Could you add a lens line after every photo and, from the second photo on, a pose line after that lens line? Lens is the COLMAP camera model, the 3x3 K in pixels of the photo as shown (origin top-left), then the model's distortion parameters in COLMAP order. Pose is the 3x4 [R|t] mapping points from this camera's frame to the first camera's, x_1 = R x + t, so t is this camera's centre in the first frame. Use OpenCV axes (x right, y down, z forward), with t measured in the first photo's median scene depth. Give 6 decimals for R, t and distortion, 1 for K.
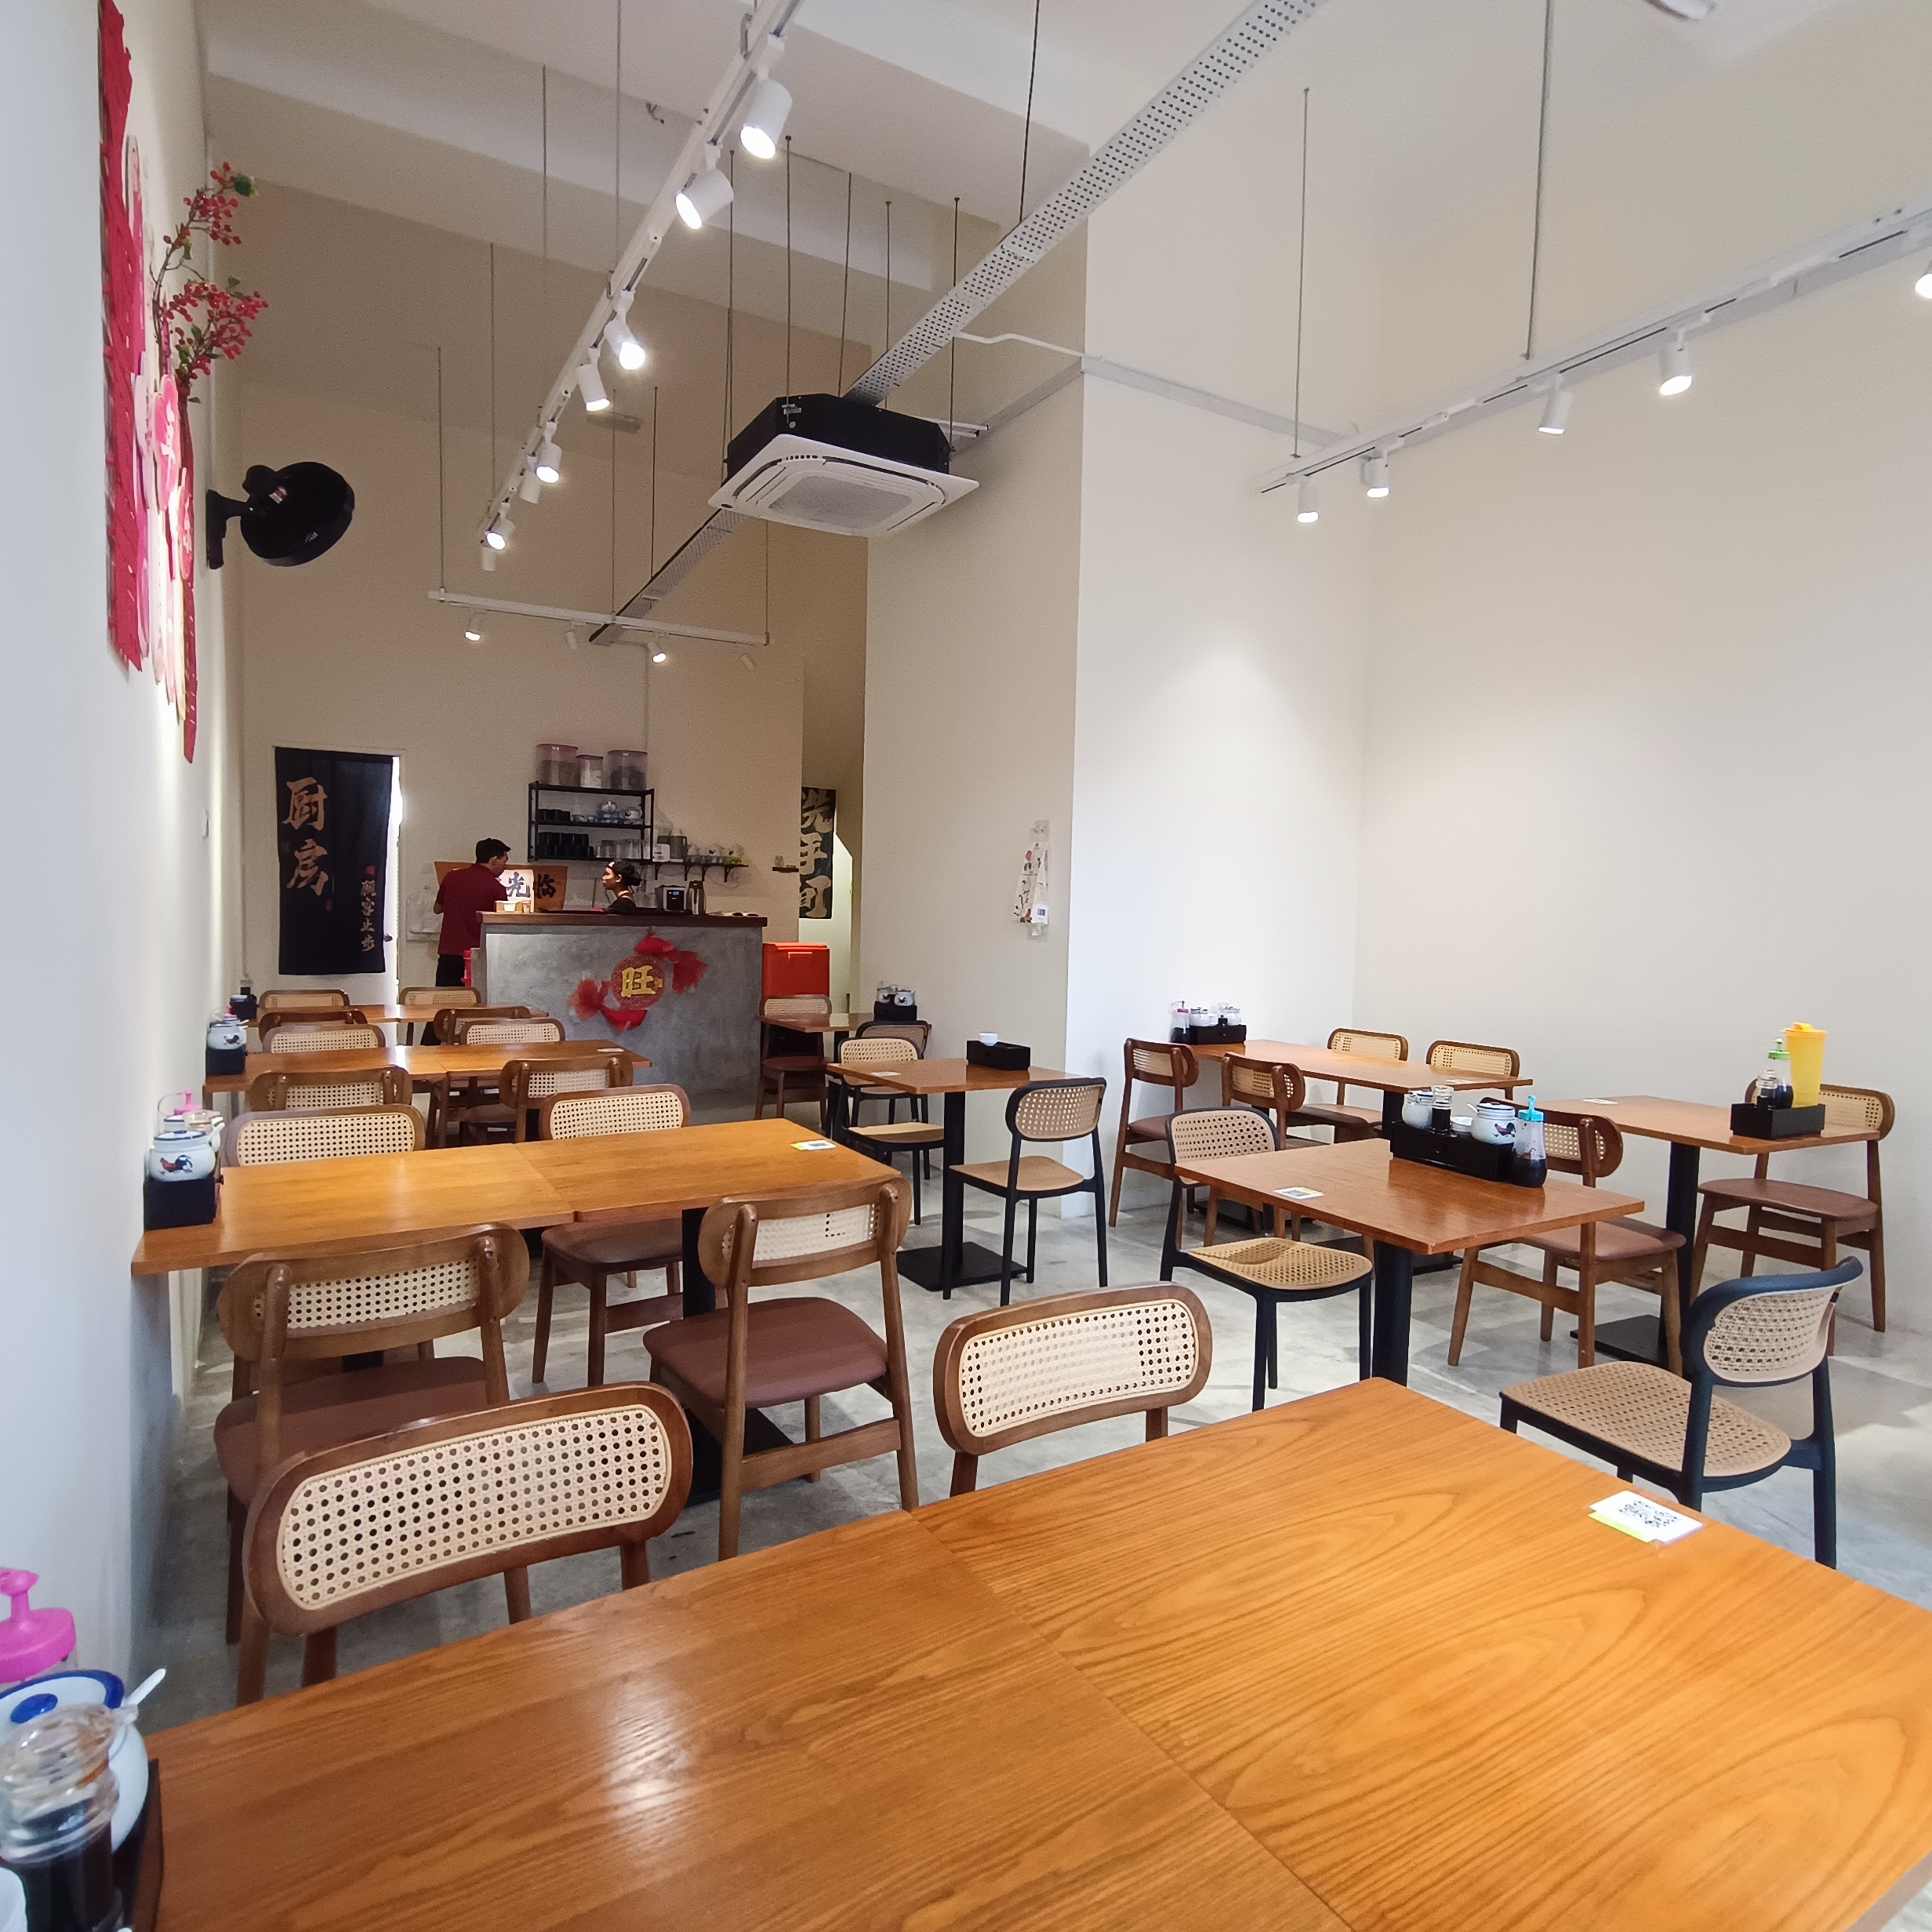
lens RADIAL K [[1169.7, 0, 960.4], [0, 1169.7, 974.1], [0, 0, 1]] dist [-0.025157, 0.001224]
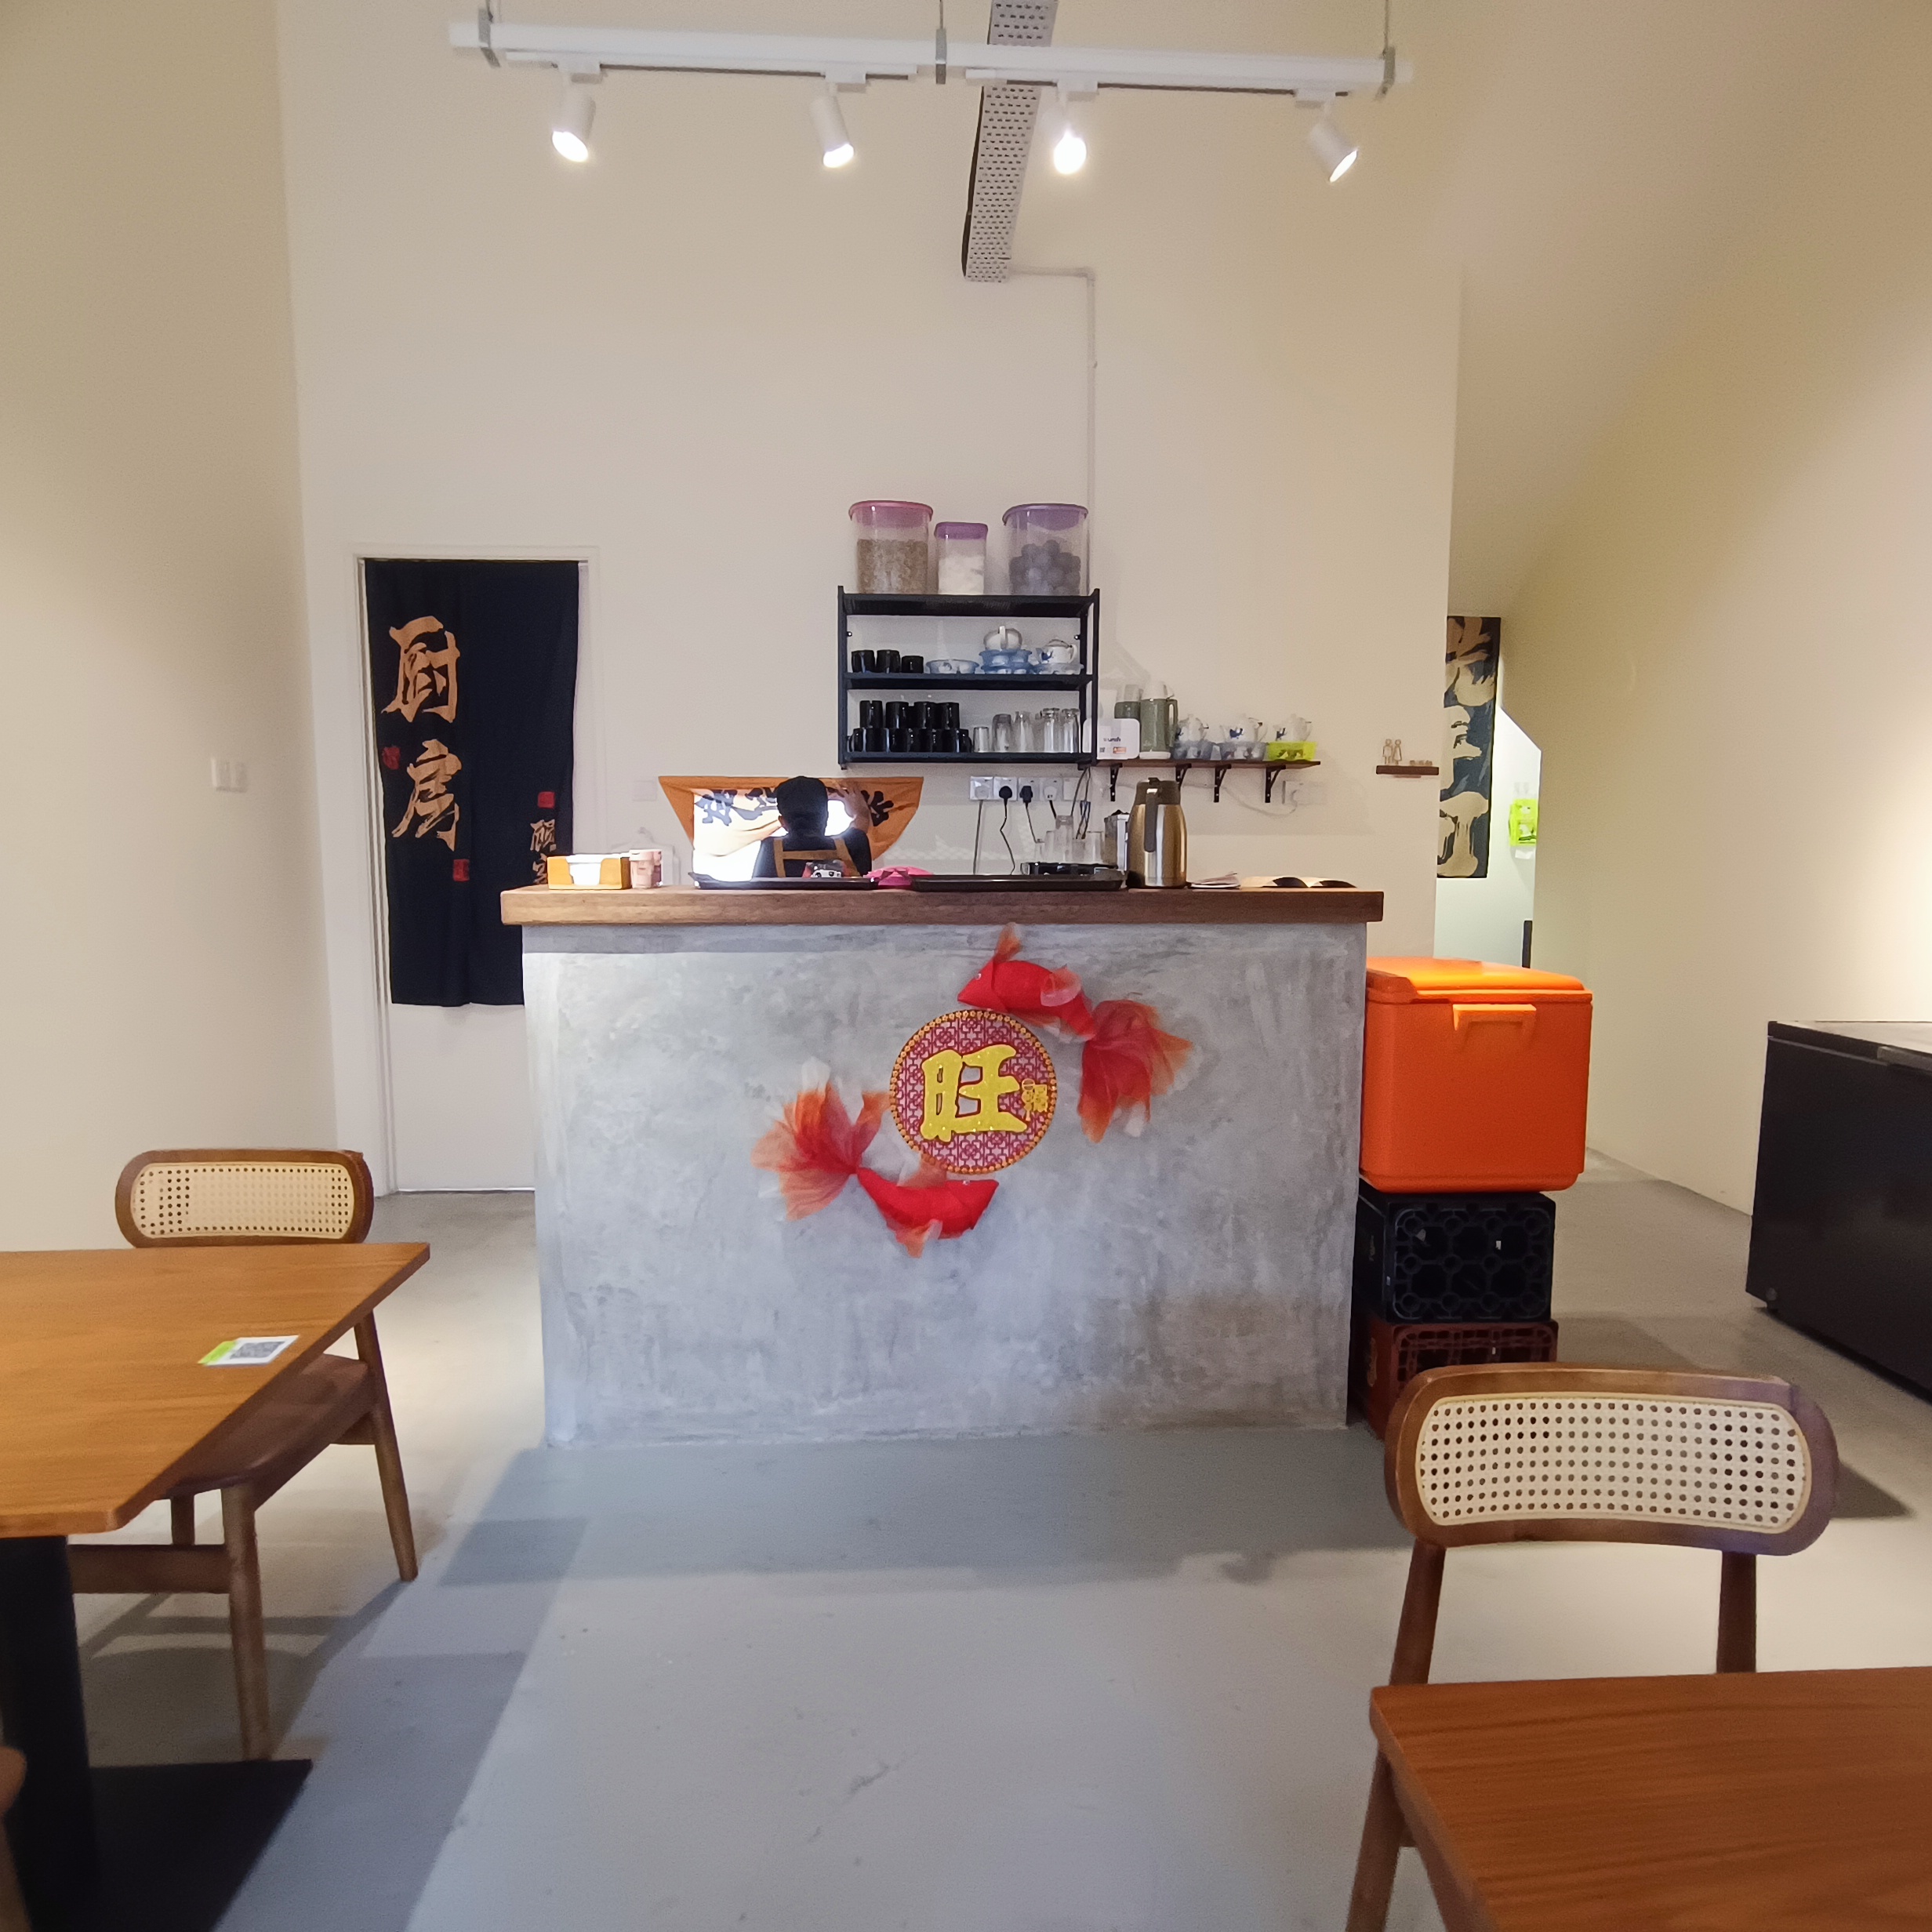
lens RADIAL K [[1169.7, 0, 960.4], [0, 1169.7, 974.1], [0, 0, 1]] dist [-0.025157, 0.001224]
pose [[0.890610, 0.026884, -0.453972, -0.119896], [-0.007599, 0.998991, 0.044253, -0.038074], [0.454704, -0.035962, 0.889916, 0.648267]]
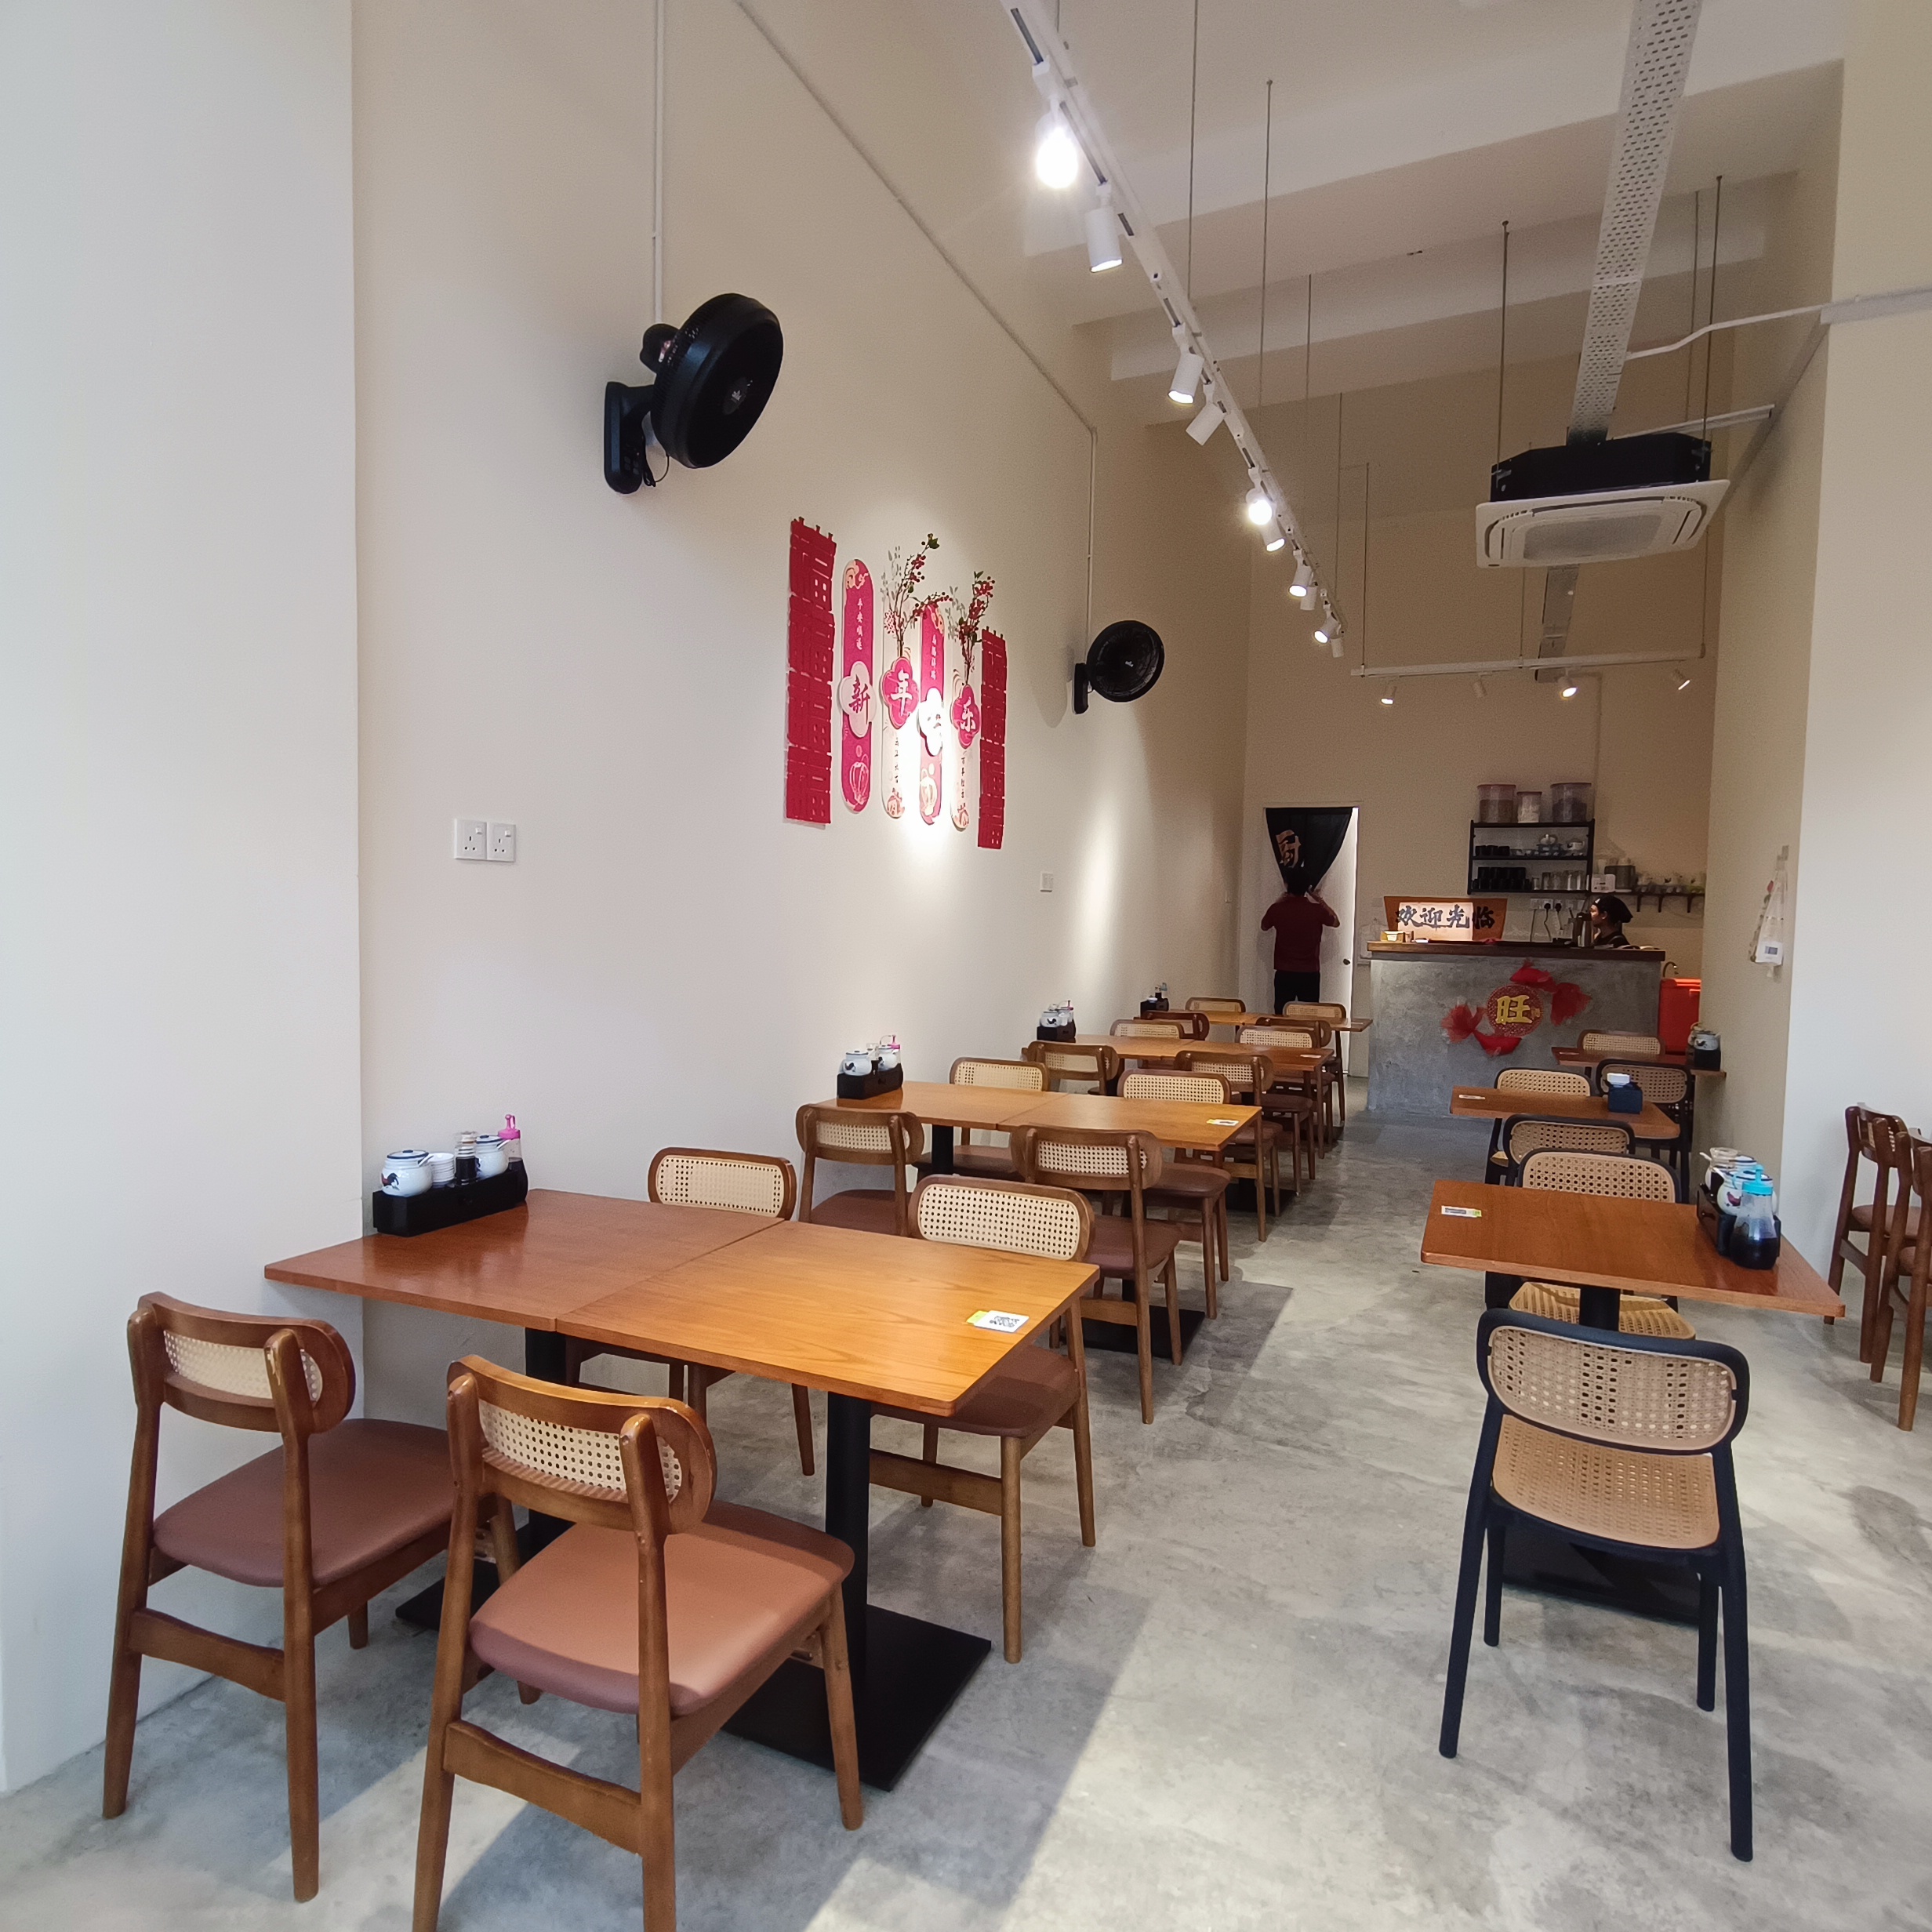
lens RADIAL K [[1169.7, 0, 960.4], [0, 1169.7, 974.1], [0, 0, 1]] dist [-0.025157, 0.001224]
pose [[0.577463, 0.037458, -0.815557, 0.258606], [-0.056445, 0.998388, 0.005889, -0.003433], [0.814463, 0.042634, 0.578647, -0.001111]]
